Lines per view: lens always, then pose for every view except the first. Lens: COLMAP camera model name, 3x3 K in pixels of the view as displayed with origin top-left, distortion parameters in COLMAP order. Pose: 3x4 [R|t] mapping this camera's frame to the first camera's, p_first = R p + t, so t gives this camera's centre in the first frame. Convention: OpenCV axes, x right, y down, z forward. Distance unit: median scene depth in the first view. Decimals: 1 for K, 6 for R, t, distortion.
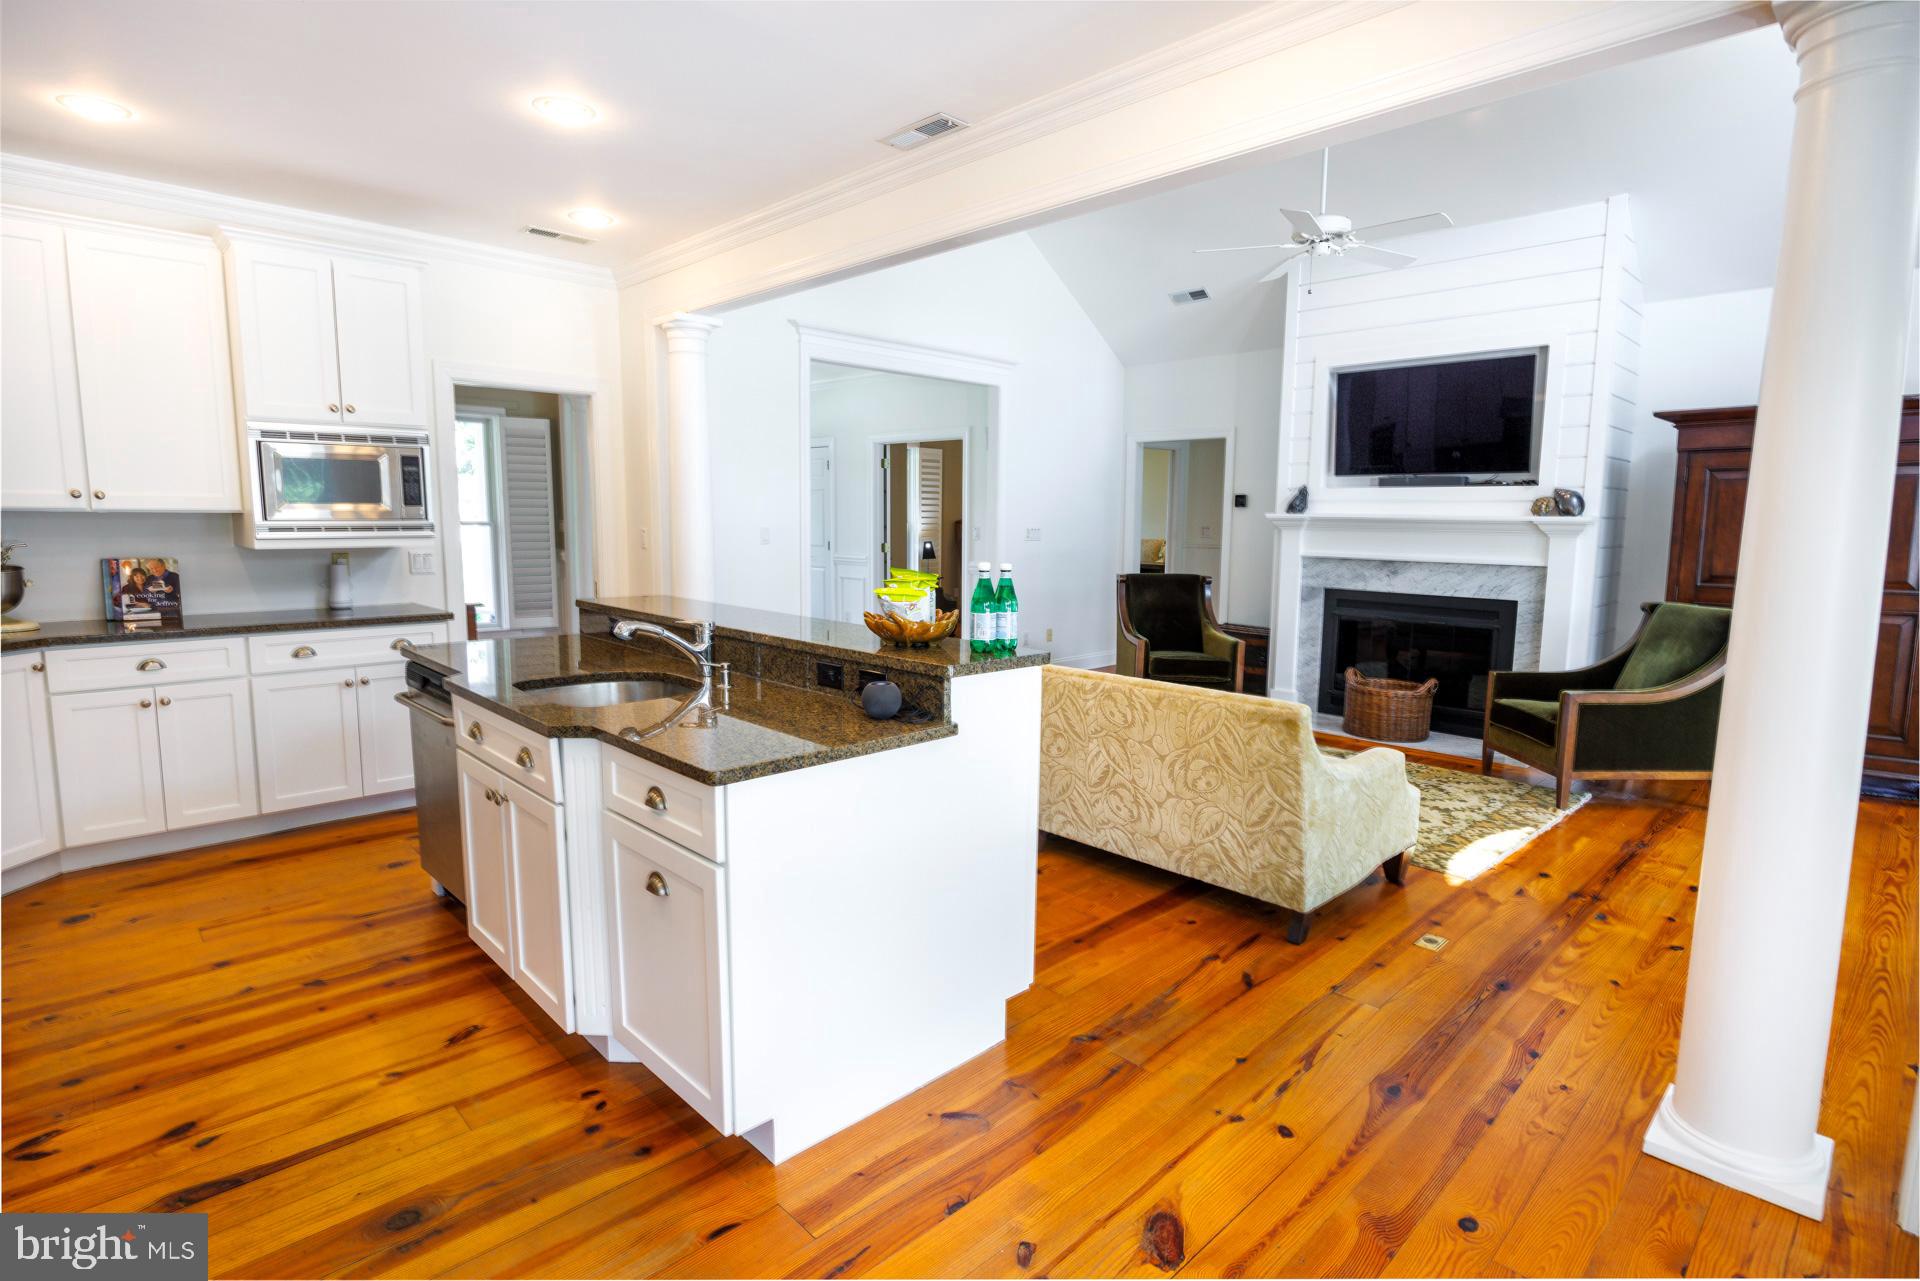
lens RADIAL K [[1044.8, 0, 960.0], [0, 1044.8, 640.5], [0, 0, 1]] dist [-0.002313, -0.000293]
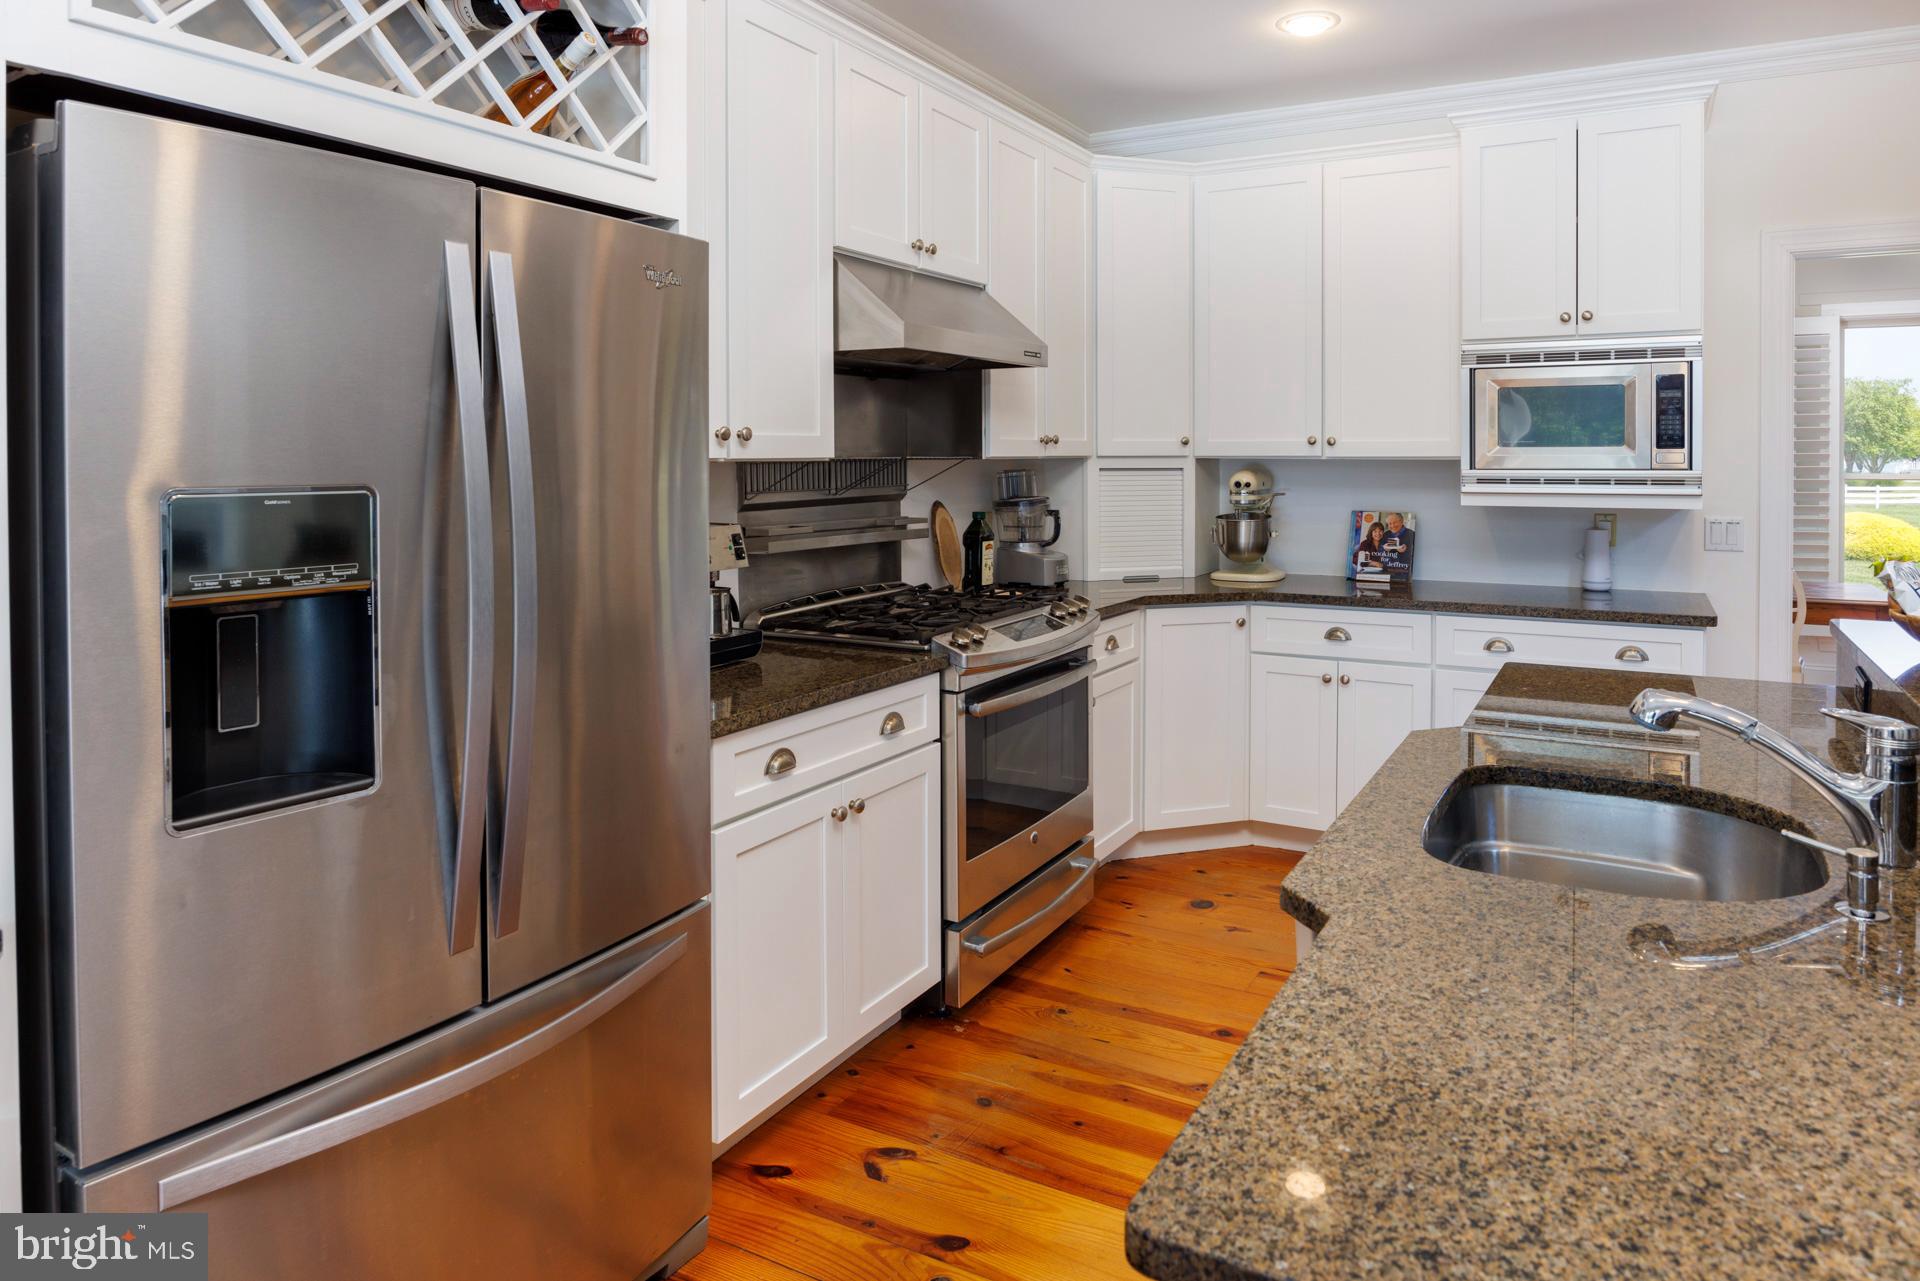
lens RADIAL K [[1168.1, 0, 1018.2], [0, 1168.1, 466.6], [0, 0, 1]] dist [0.000773, -0.000390]
pose [[0.312903, 0.002203, -0.949783, 0.055719], [-0.113300, 0.992943, -0.035023, -0.047040], [0.943003, 0.118570, 0.310944, 0.397960]]
